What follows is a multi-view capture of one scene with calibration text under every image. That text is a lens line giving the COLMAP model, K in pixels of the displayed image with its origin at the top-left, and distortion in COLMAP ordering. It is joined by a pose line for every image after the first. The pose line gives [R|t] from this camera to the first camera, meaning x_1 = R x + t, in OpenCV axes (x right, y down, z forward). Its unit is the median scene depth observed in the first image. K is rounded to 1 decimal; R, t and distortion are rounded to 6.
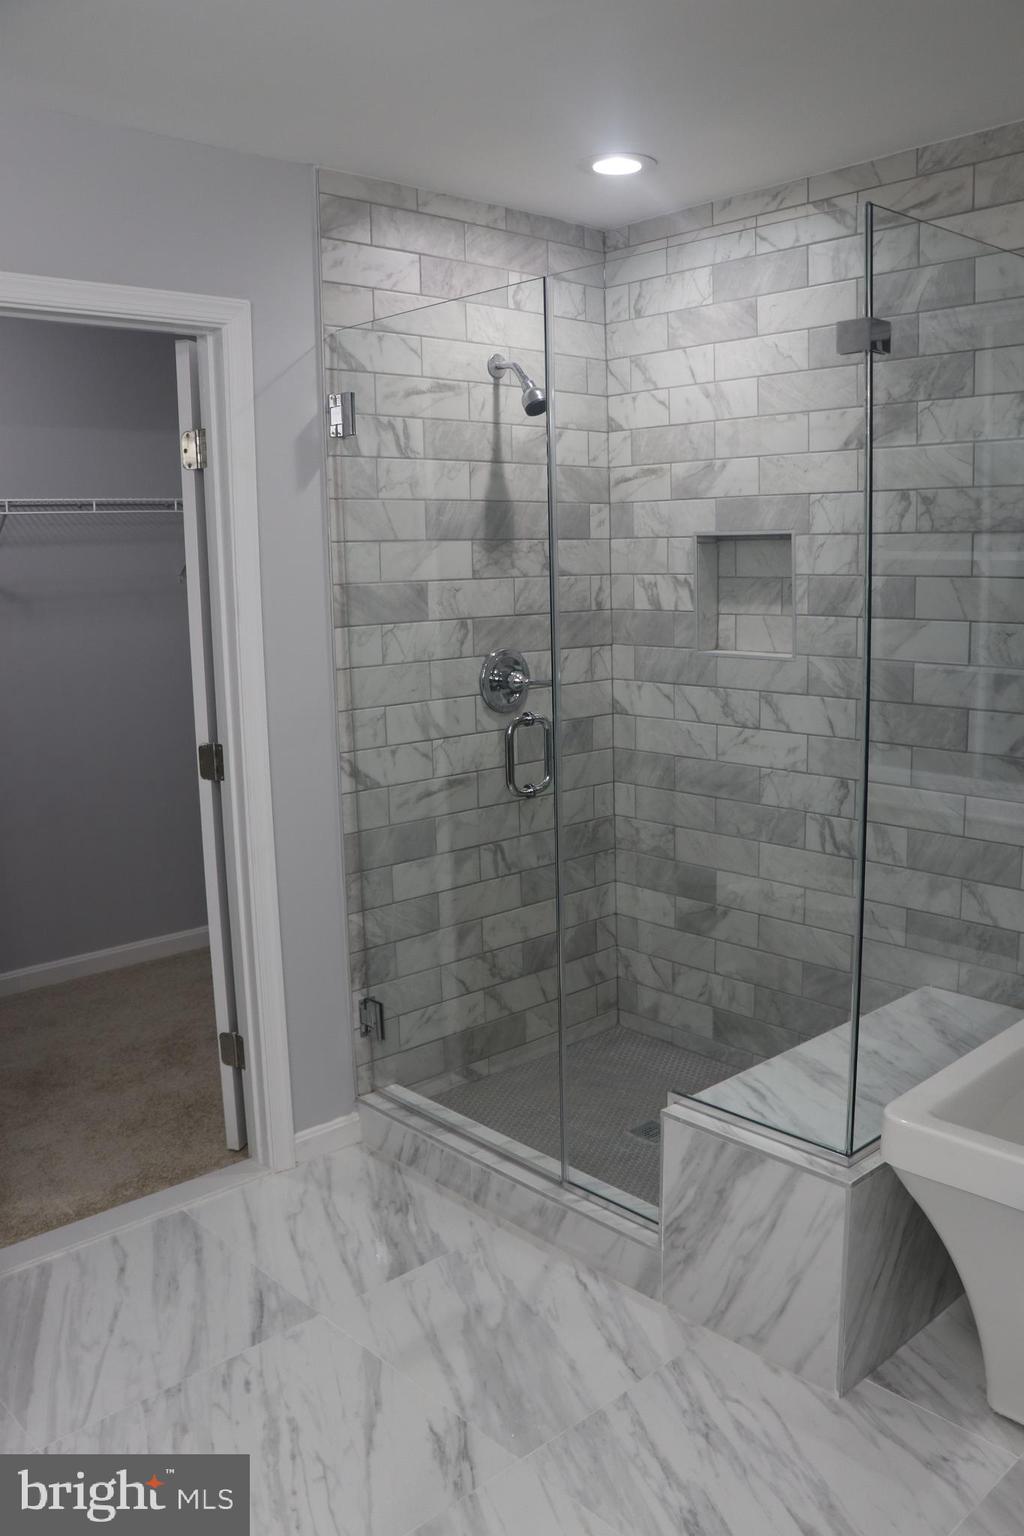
lens RADIAL K [[1263.7, 0, 528.9], [0, 1263.7, 787.8], [0, 0, 1]] dist [-0.181612, 0.156258]
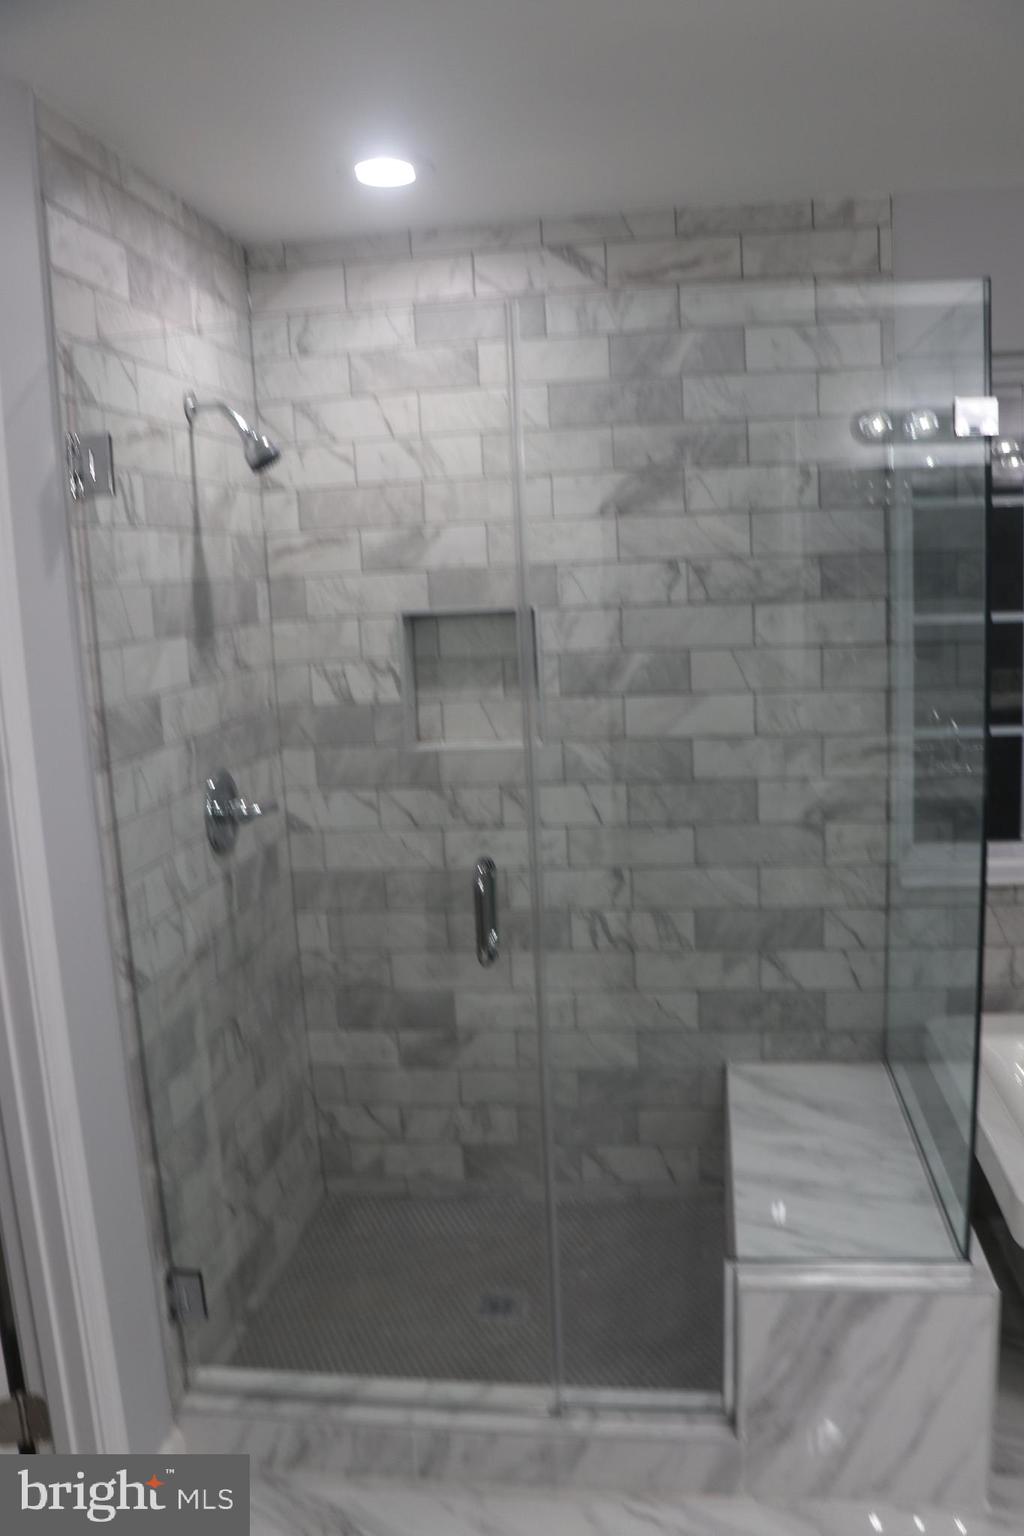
lens RADIAL K [[1262.4, 0, 536.3], [0, 1262.4, 793.7], [0, 0, 1]] dist [-0.185895, 0.162168]
pose [[0.769245, -0.125207, 0.626566, -0.370931], [0.145076, 0.989227, 0.019566, -0.088285], [-0.622266, 0.075849, 0.779123, 0.297758]]
